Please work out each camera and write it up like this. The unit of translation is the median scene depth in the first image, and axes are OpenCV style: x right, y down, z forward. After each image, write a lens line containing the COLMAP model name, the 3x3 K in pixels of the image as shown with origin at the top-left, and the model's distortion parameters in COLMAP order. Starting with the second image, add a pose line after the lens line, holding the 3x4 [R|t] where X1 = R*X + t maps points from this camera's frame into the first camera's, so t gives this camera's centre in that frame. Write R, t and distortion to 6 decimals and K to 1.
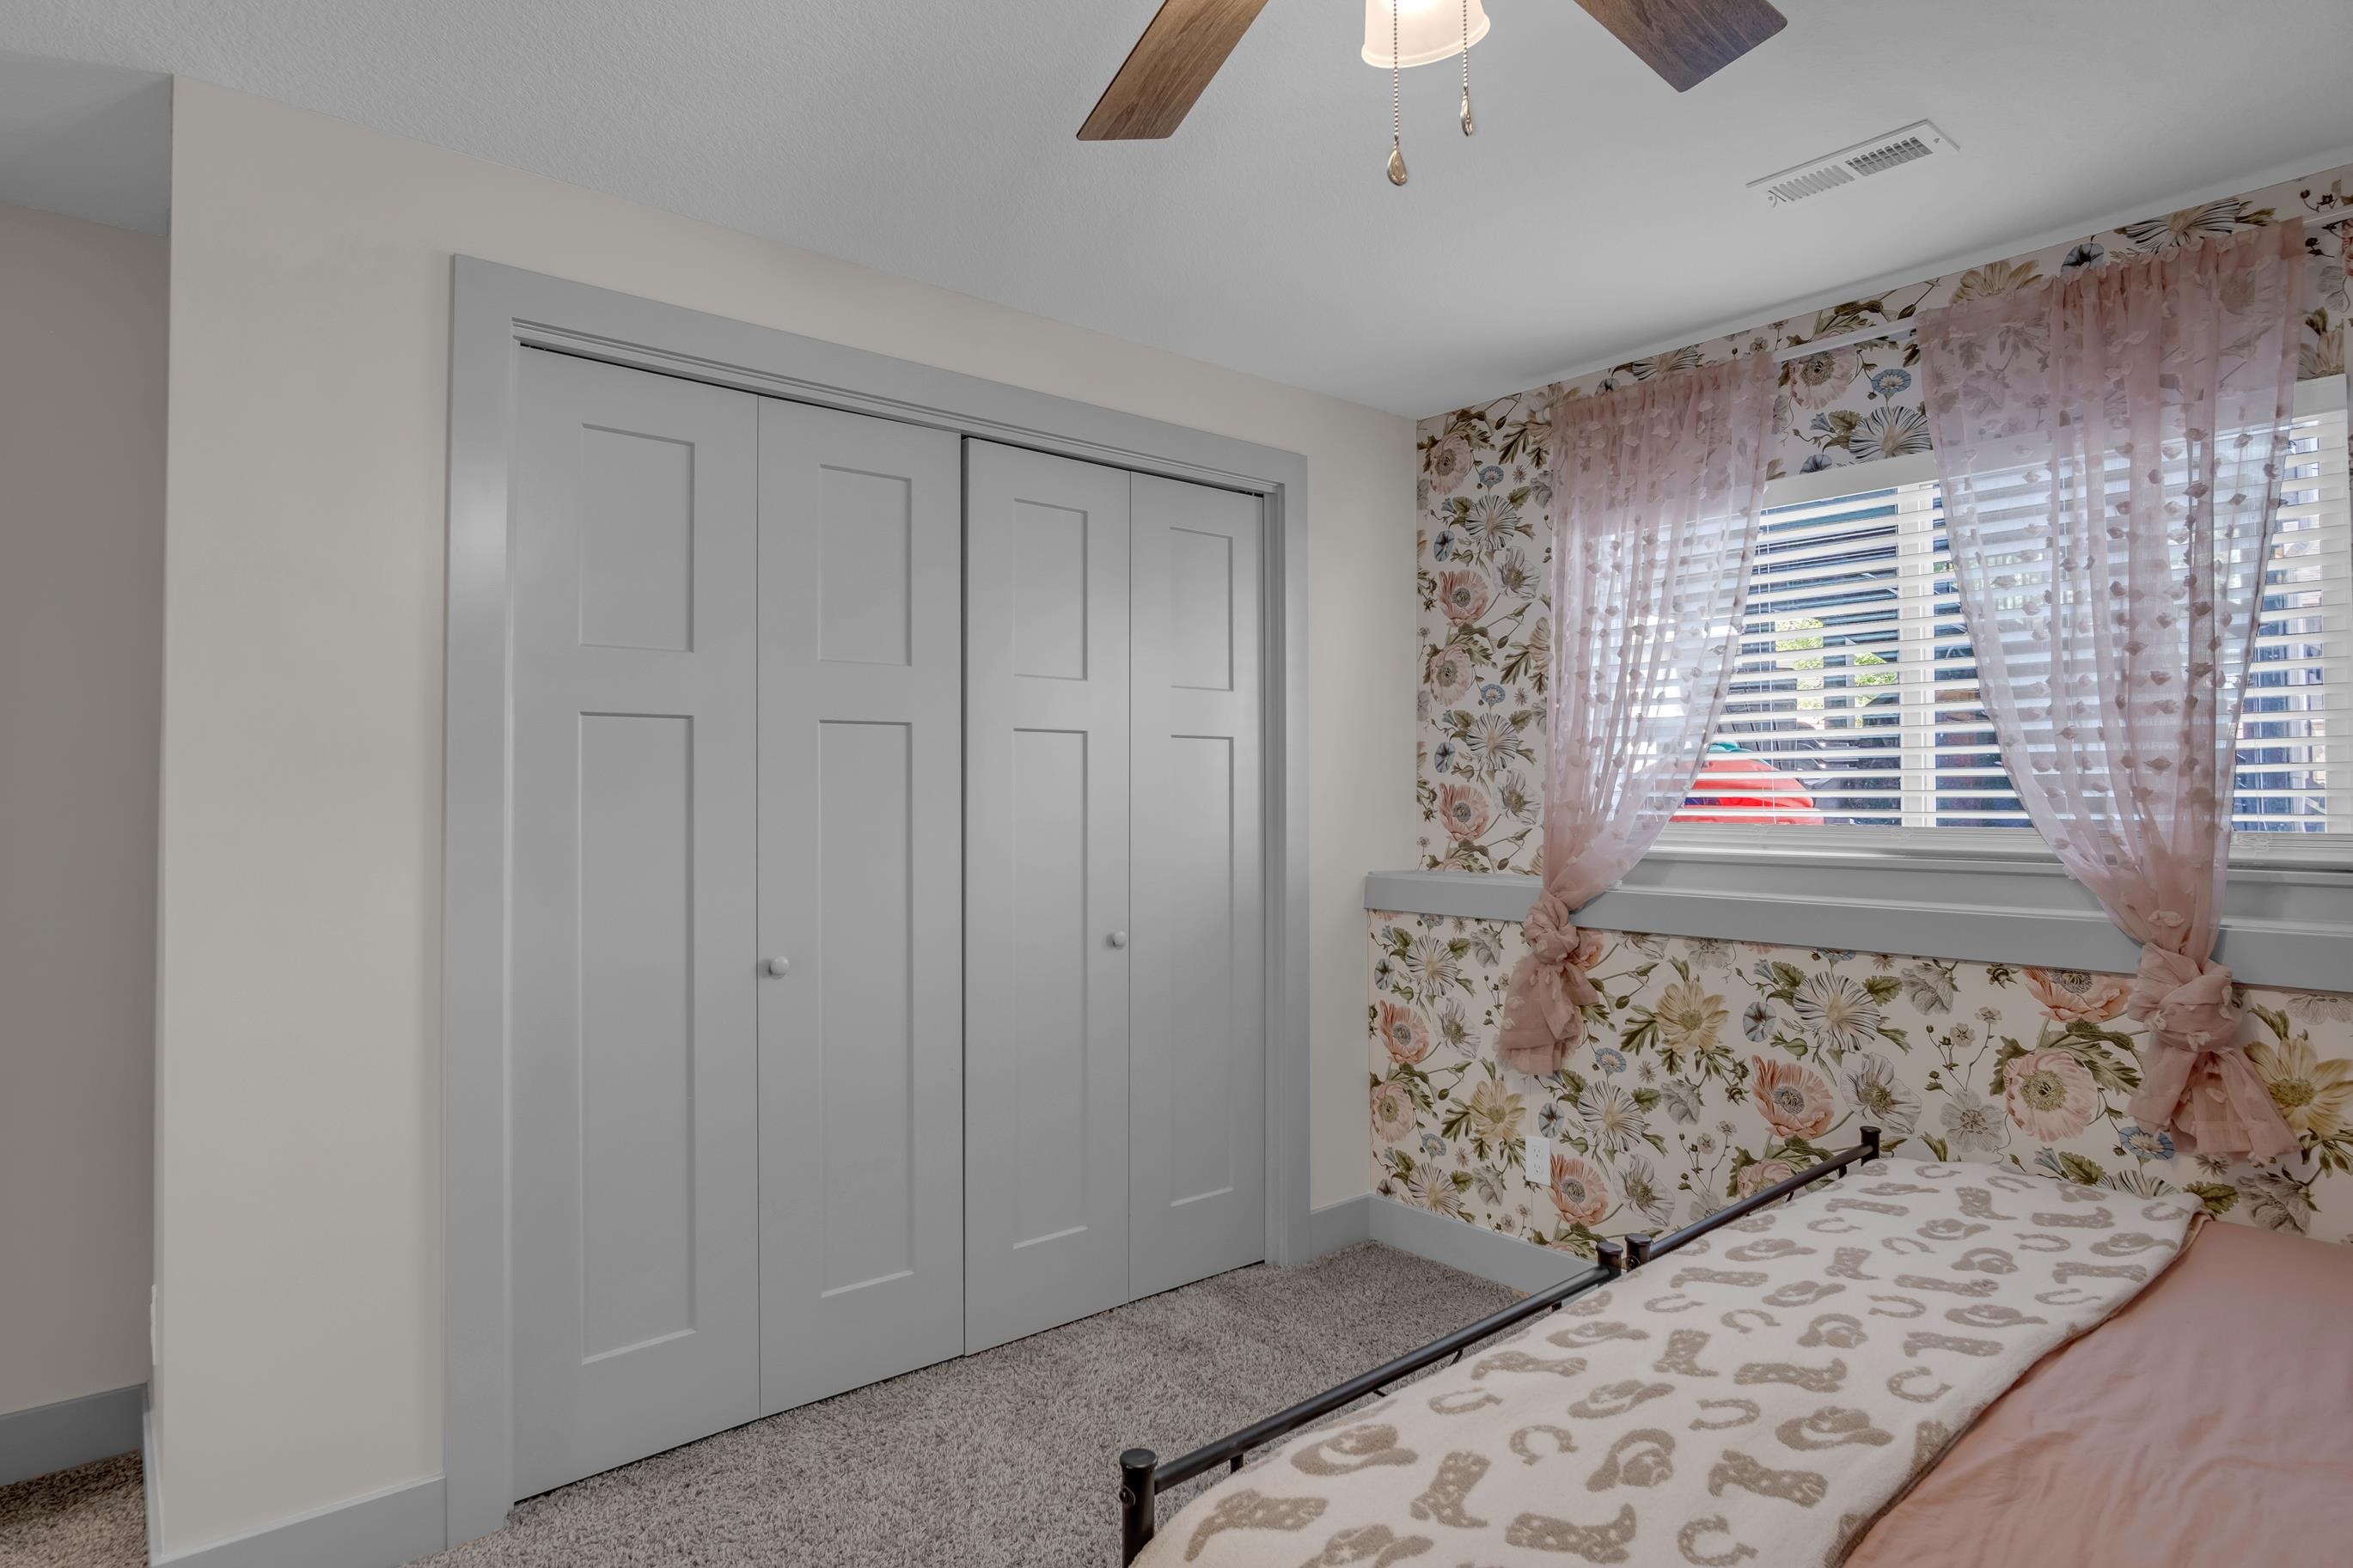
lens RADIAL K [[1274.4, 0, 1175.0], [0, 1274.4, 775.5], [0, 0, 1]] dist [-0.018050, 0.001295]
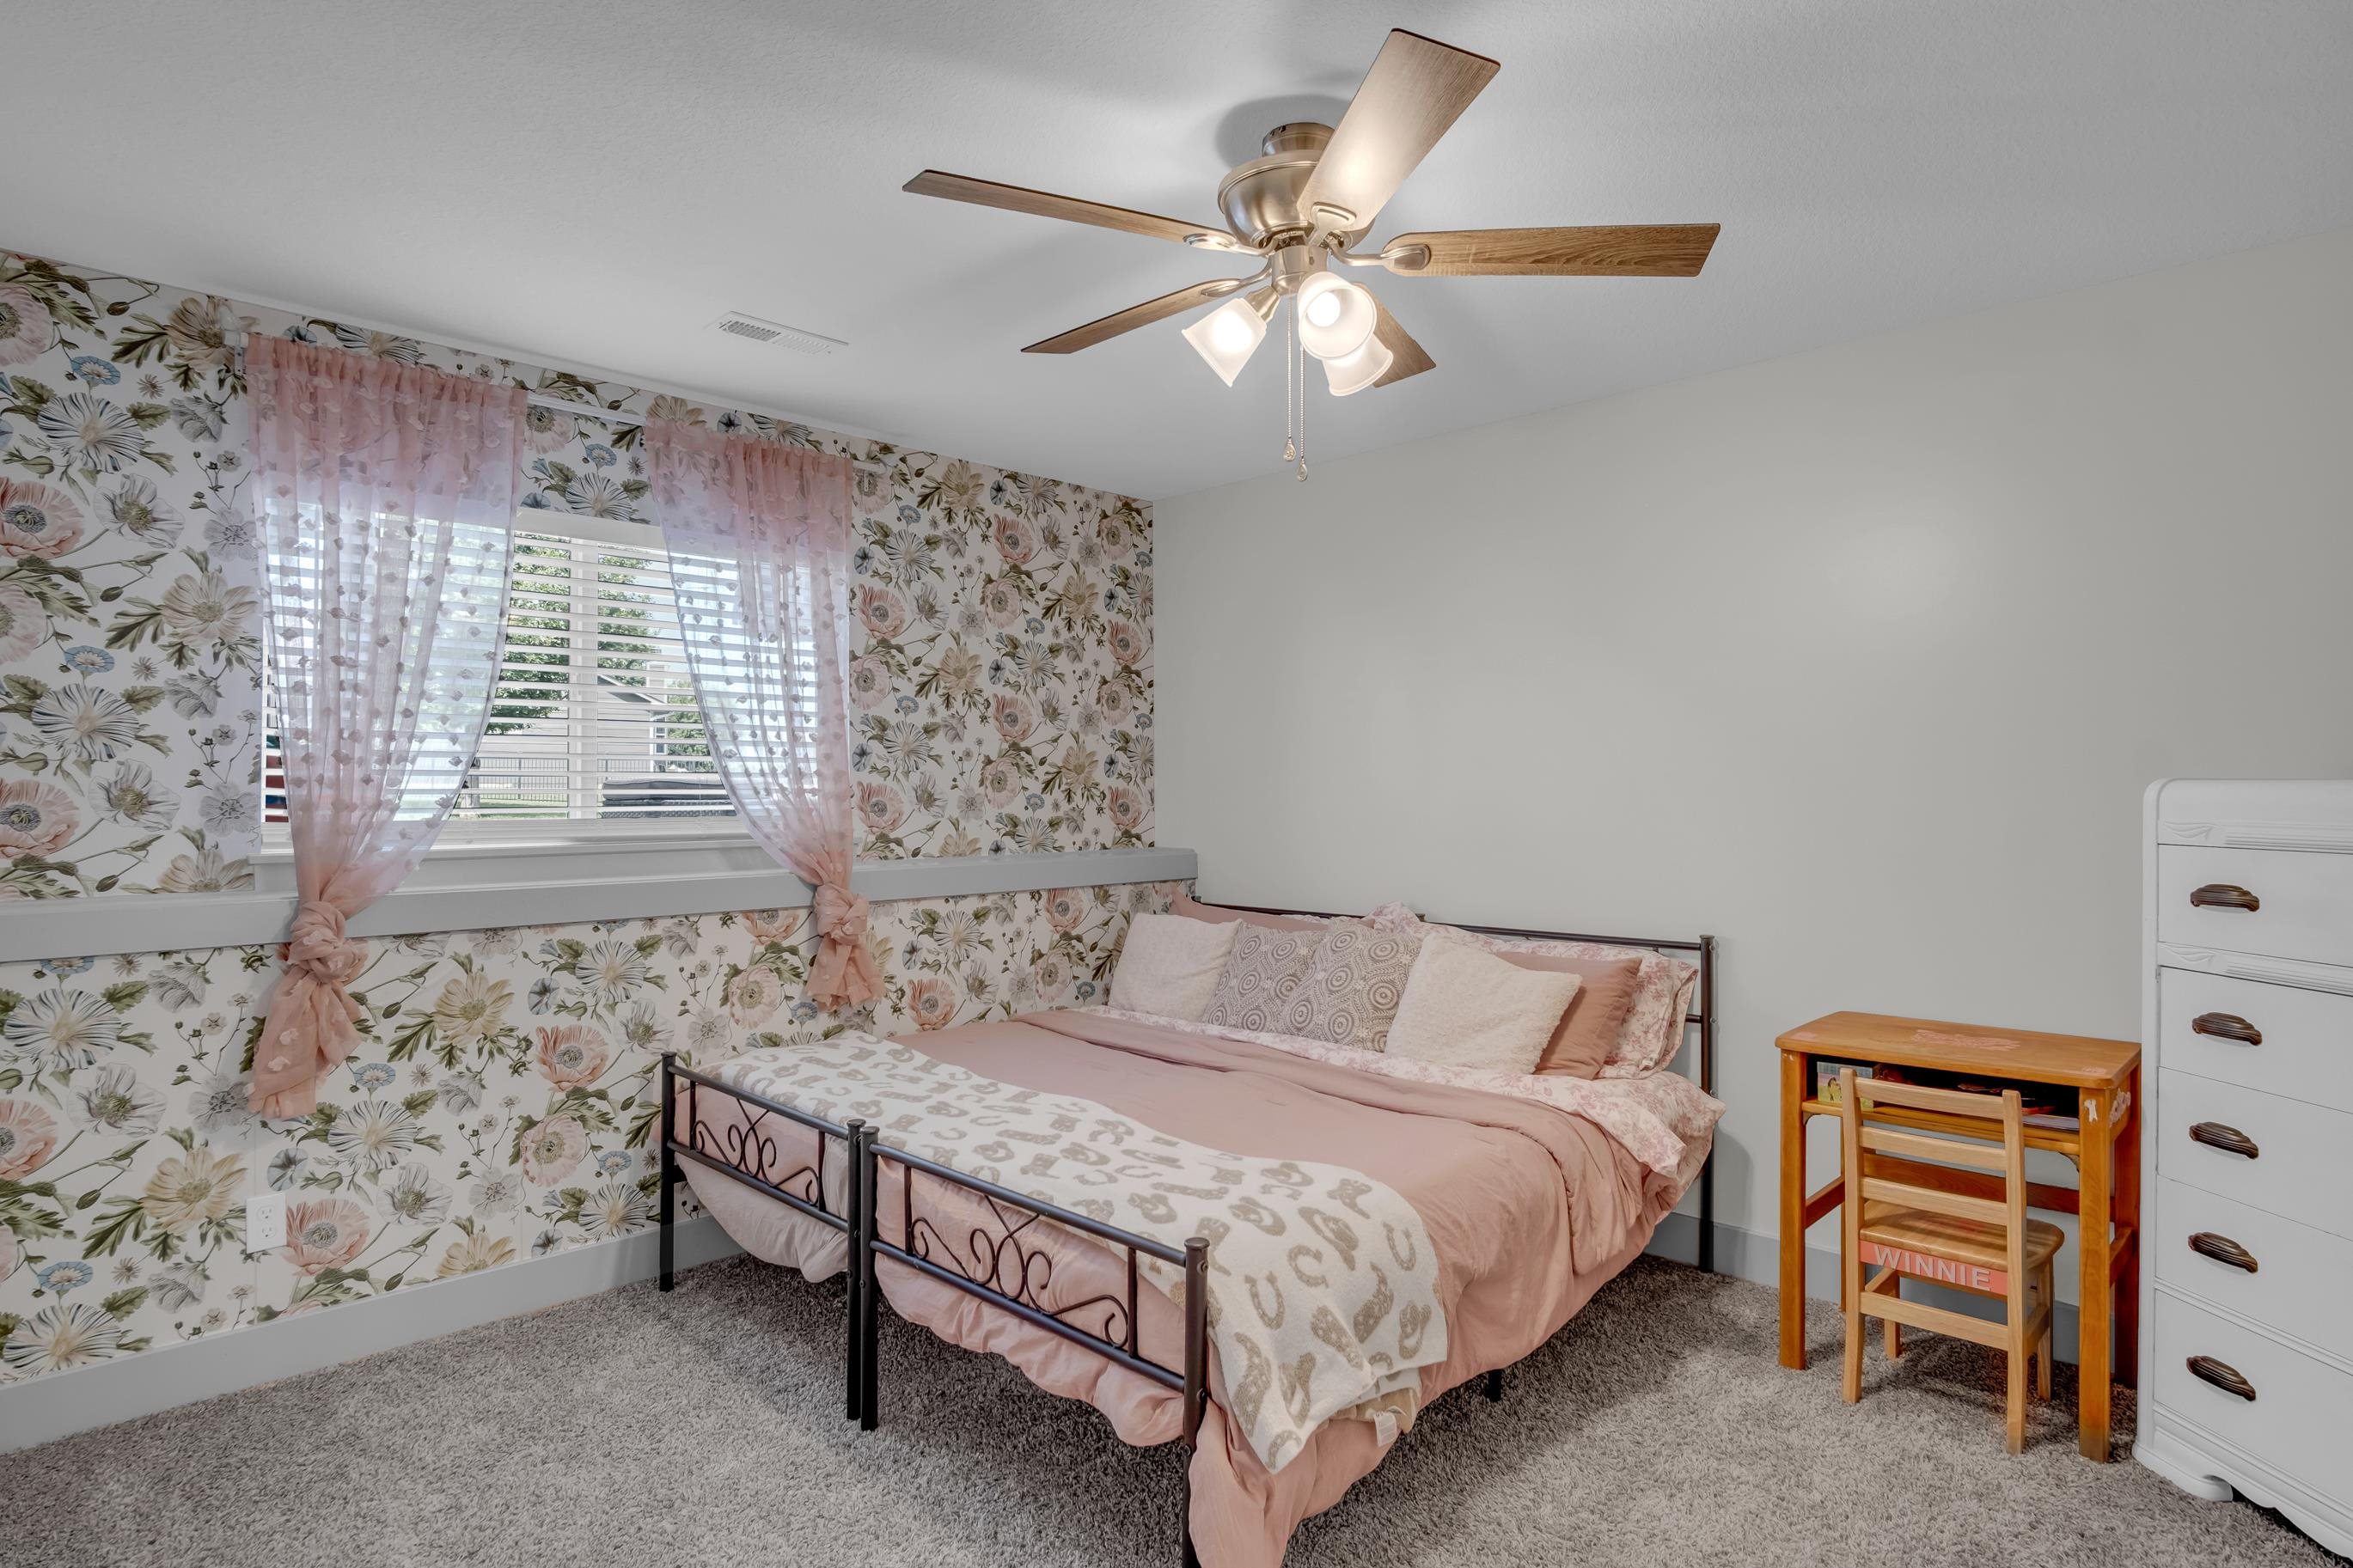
lens RADIAL K [[1274.4, 0, 1174.6], [0, 1274.4, 792.0], [0, 0, 1]] dist [-0.018050, 0.001295]
pose [[-0.073933, 0.002067, 0.997261, -0.674081], [-0.012102, 0.999922, -0.002970, 0.011052], [-0.997190, -0.012289, -0.073903, 0.515291]]
